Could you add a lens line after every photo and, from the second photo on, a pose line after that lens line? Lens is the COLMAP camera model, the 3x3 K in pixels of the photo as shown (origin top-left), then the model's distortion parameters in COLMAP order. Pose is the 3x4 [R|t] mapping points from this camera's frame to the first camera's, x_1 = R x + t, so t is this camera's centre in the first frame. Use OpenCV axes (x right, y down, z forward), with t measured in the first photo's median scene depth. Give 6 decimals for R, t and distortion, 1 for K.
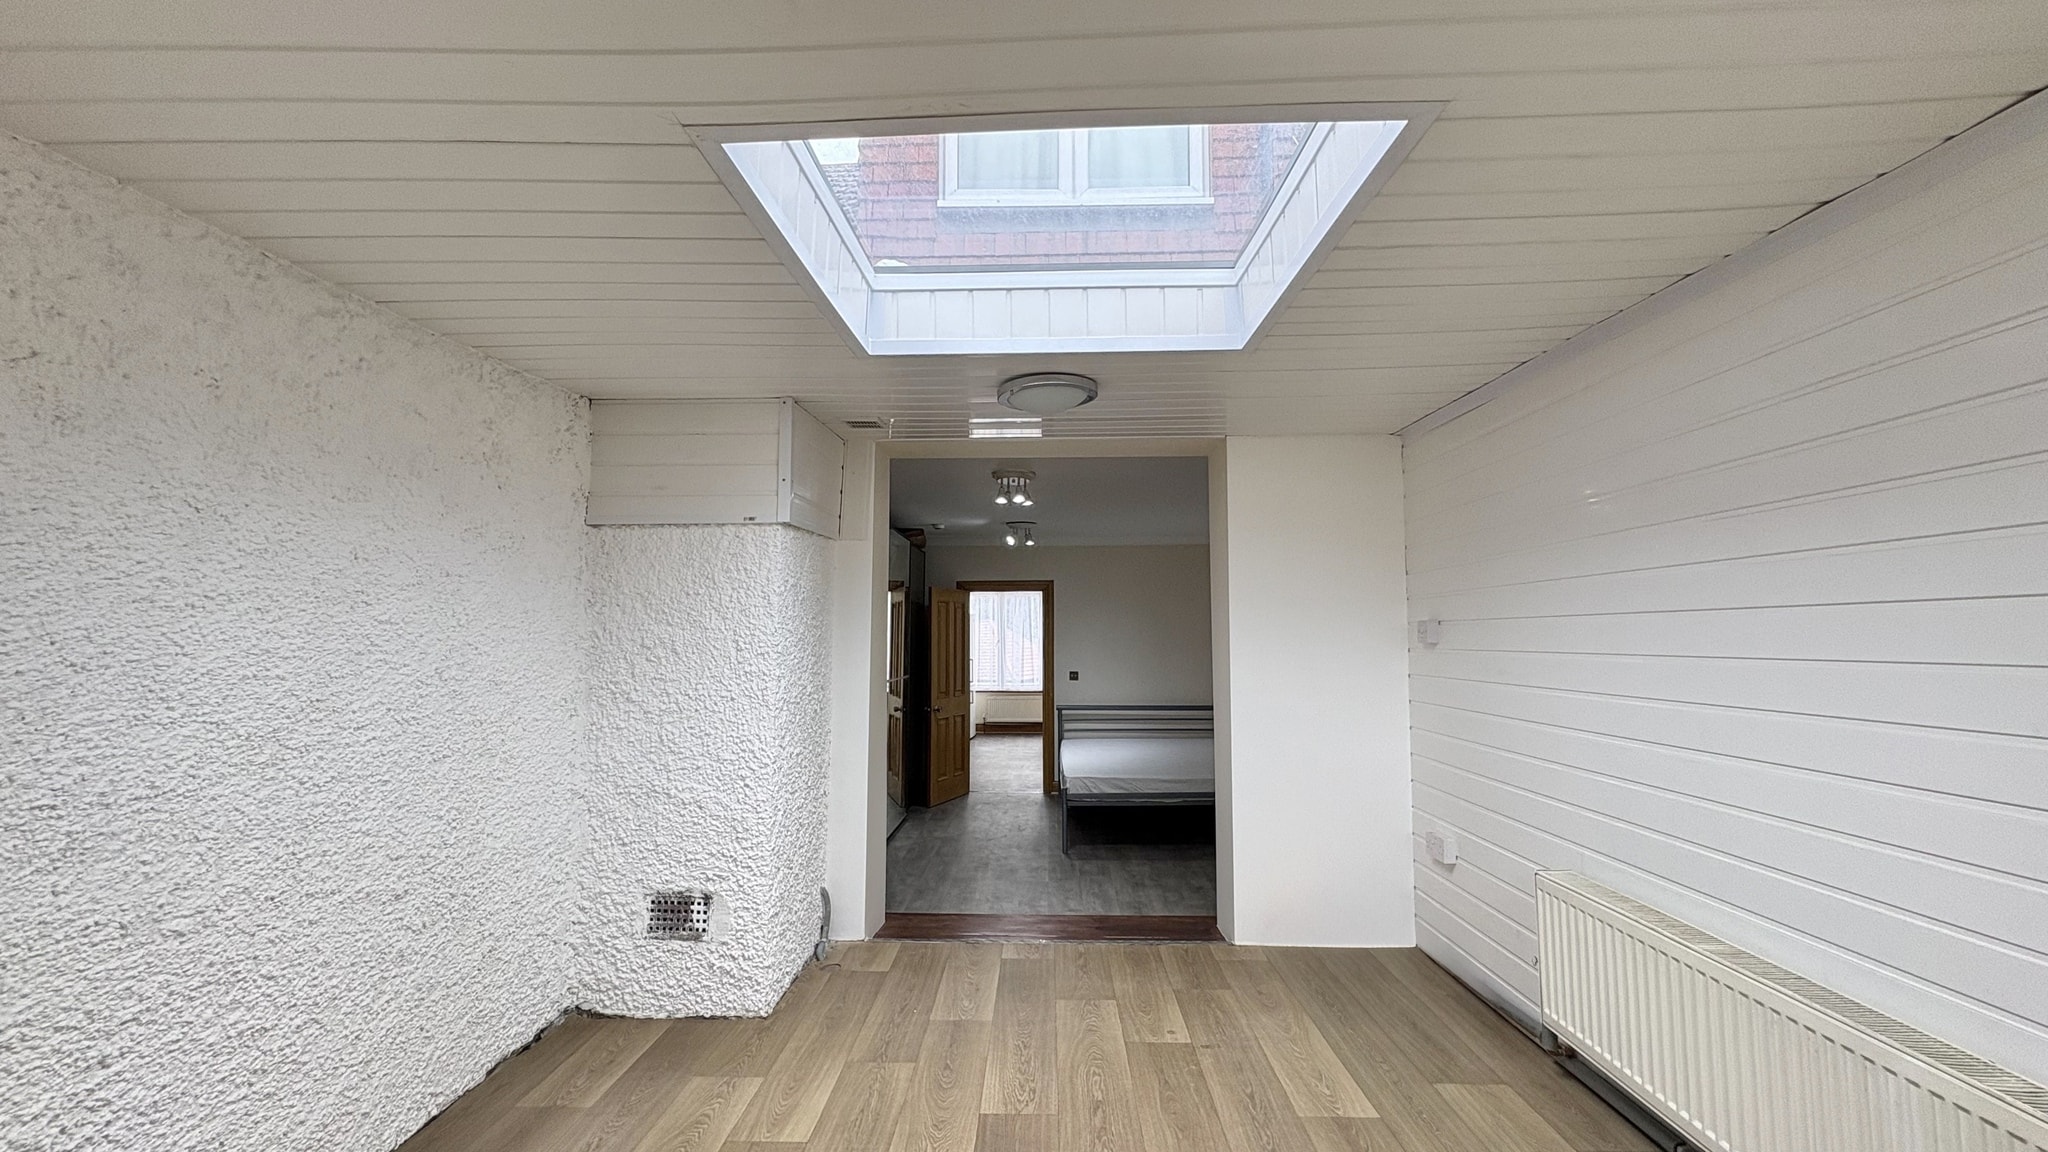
lens RADIAL K [[841.6, 0, 1008.8], [0, 841.6, 571.7], [0, 0, 1]] dist [-0.002043, -0.001174]
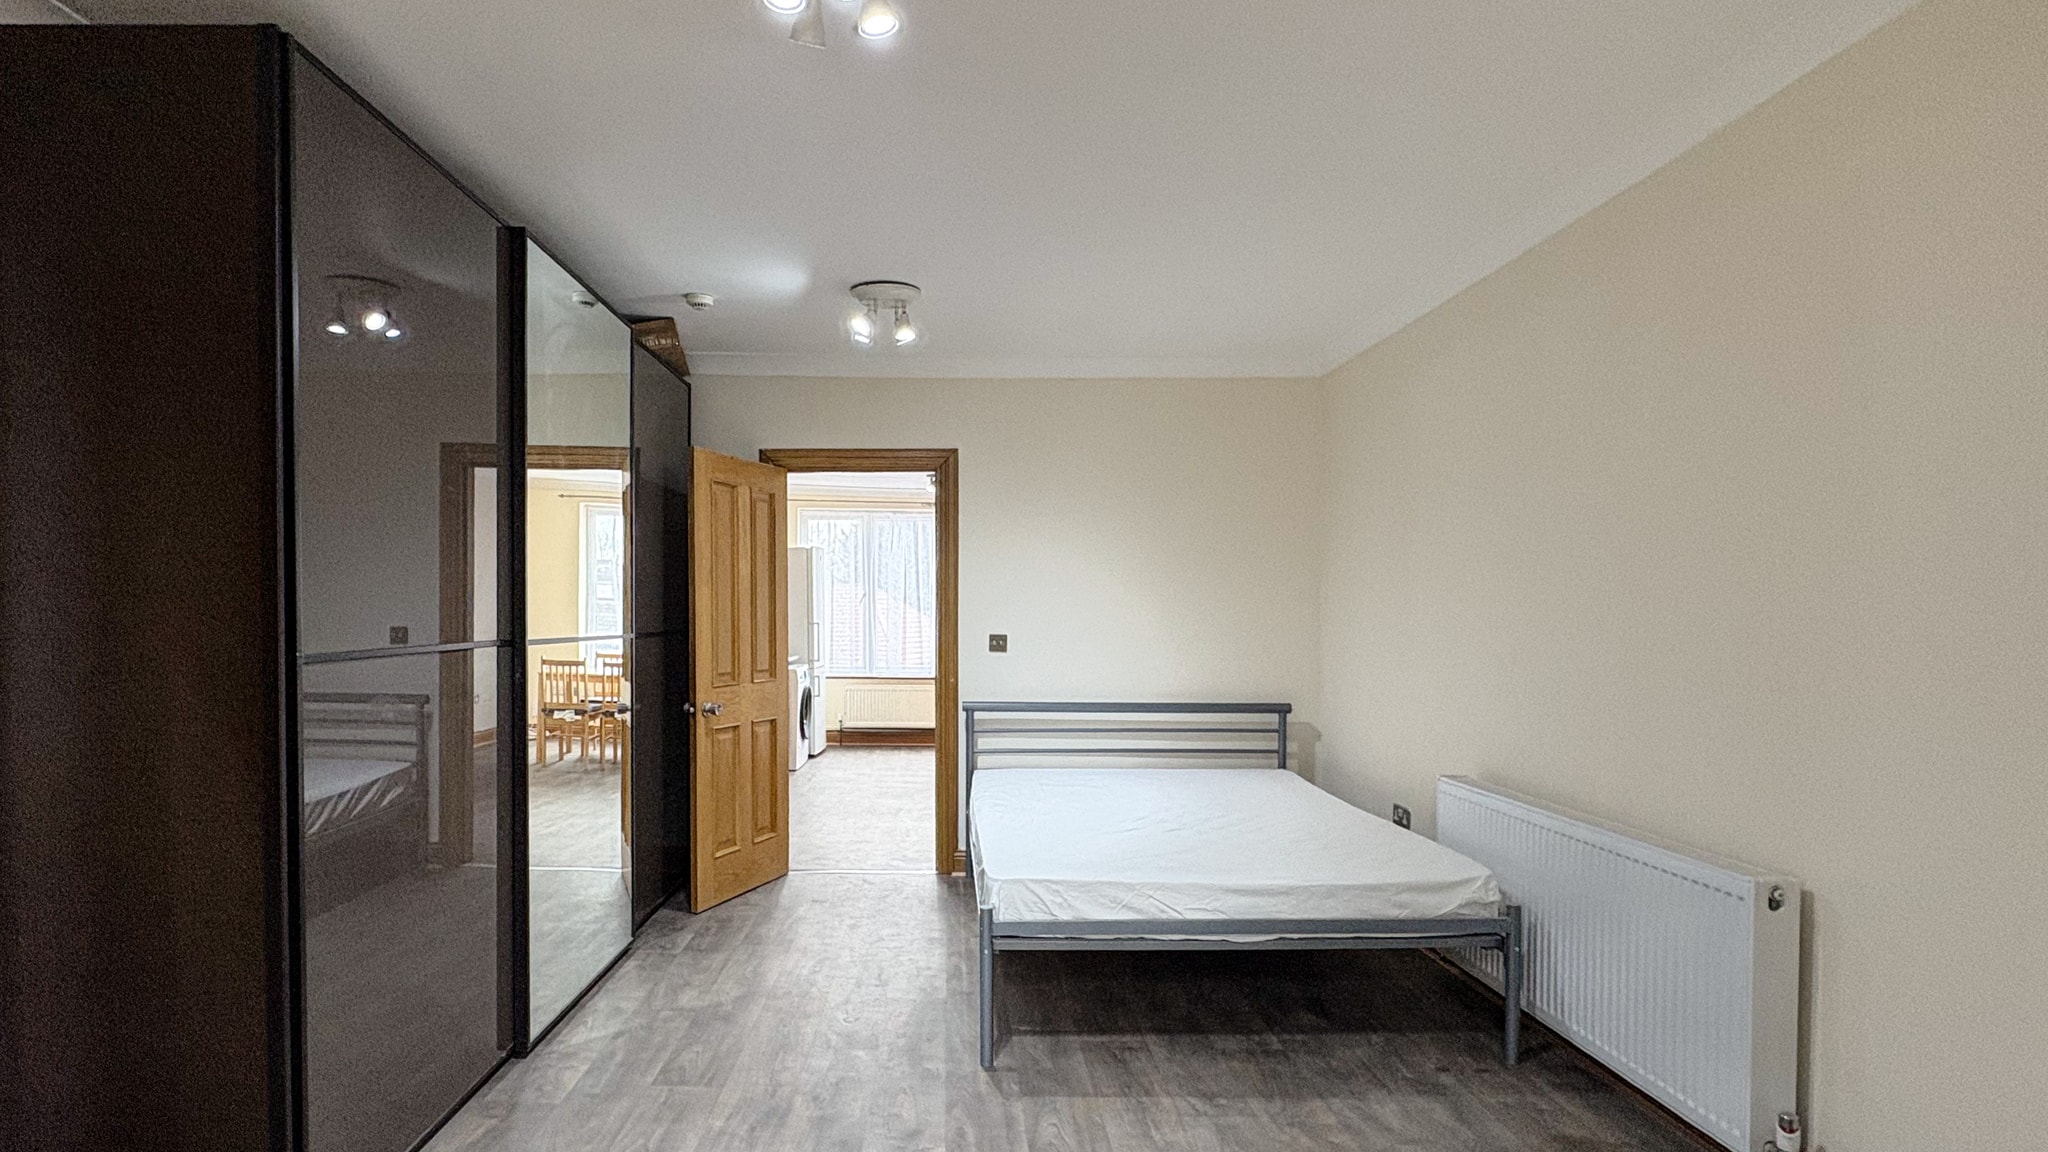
lens RADIAL K [[1059.2, 0, 948.3], [0, 1059.2, 646.4], [0, 0, 1]] dist [0.001081, -0.001402]
pose [[0.998702, 0.004671, 0.050718, 0.043780], [-0.010094, 0.994186, 0.107204, 0.158125], [-0.049922, -0.107577, 0.992943, 1.021989]]
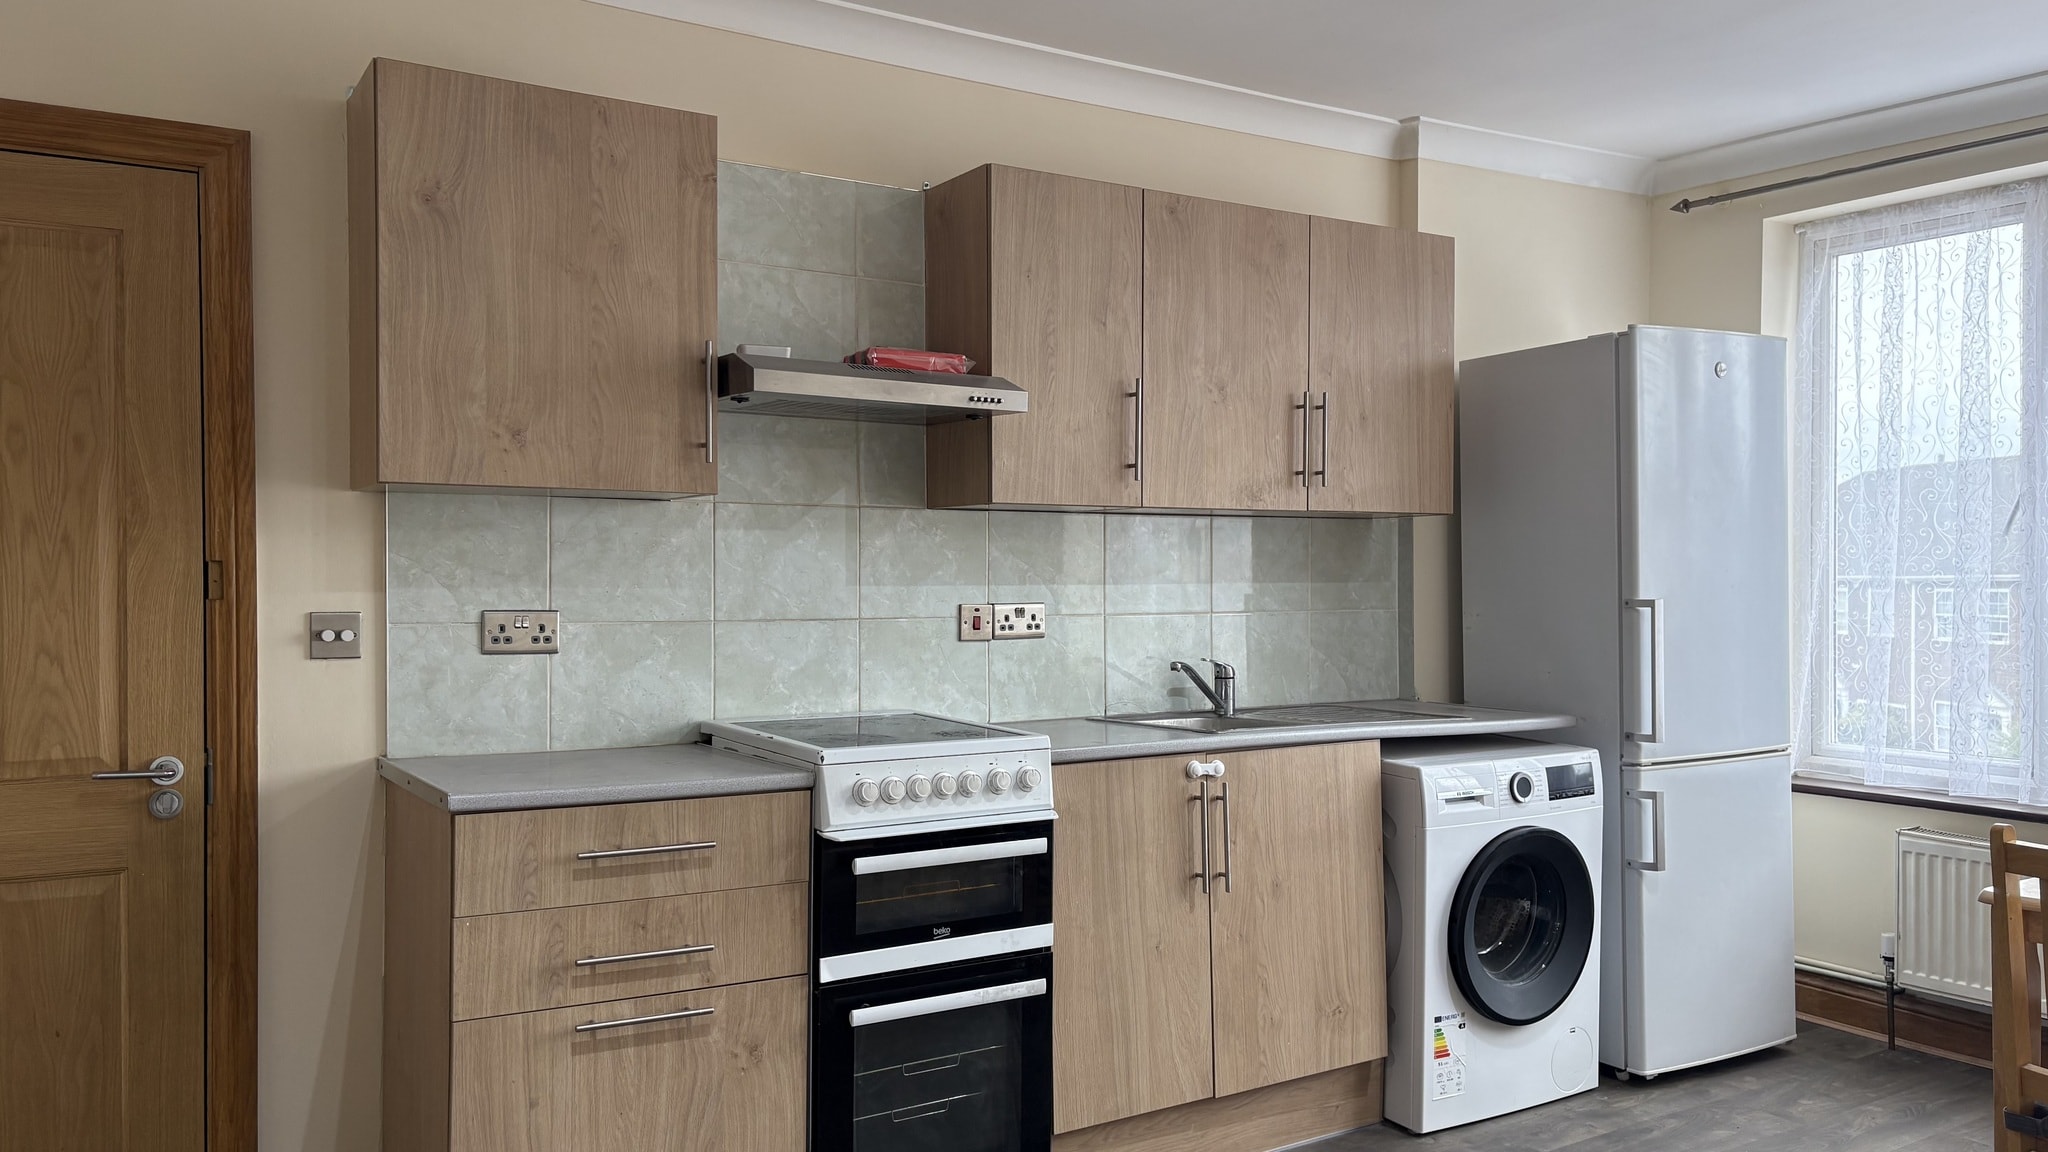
lens RADIAL K [[1543.4, 0, 996.8], [0, 1543.4, 583.6], [0, 0, 1]] dist [0.049794, -0.044368]
pose [[0.571620, 0.005521, -0.820500, 0.546026], [0.060743, 0.996949, 0.049026, 0.314879], [0.818267, -0.077864, 0.569540, 2.942771]]
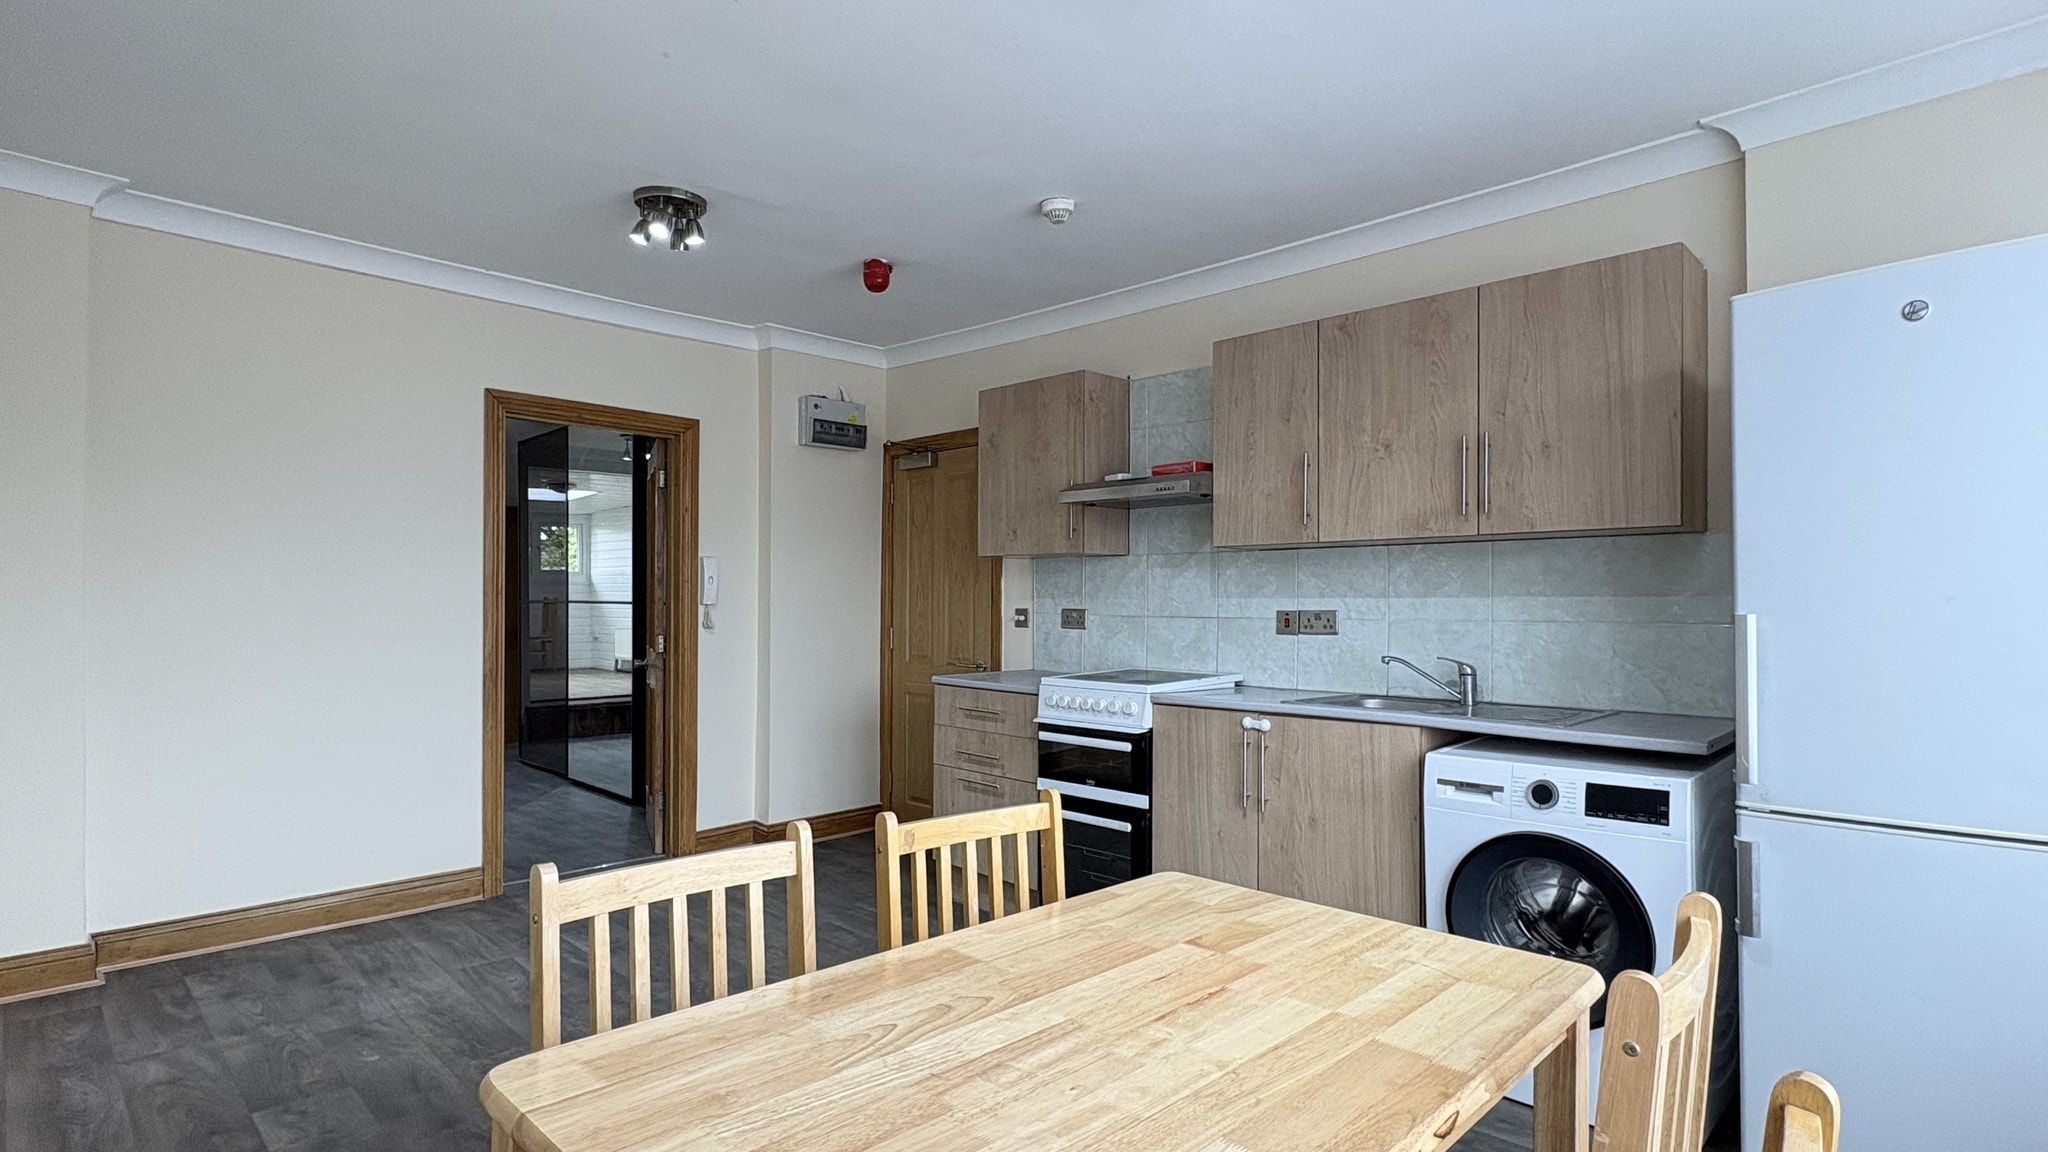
lens RADIAL K [[1023.9, 0, 1022.9], [0, 1023.9, 582.4], [0, 0, 1]] dist [-0.006539, 0.002157]
pose [[-0.675883, -0.010194, -0.736938, 0.672145], [0.056580, 0.996236, -0.065673, 0.418053], [0.734834, -0.086083, -0.672762, 4.208142]]
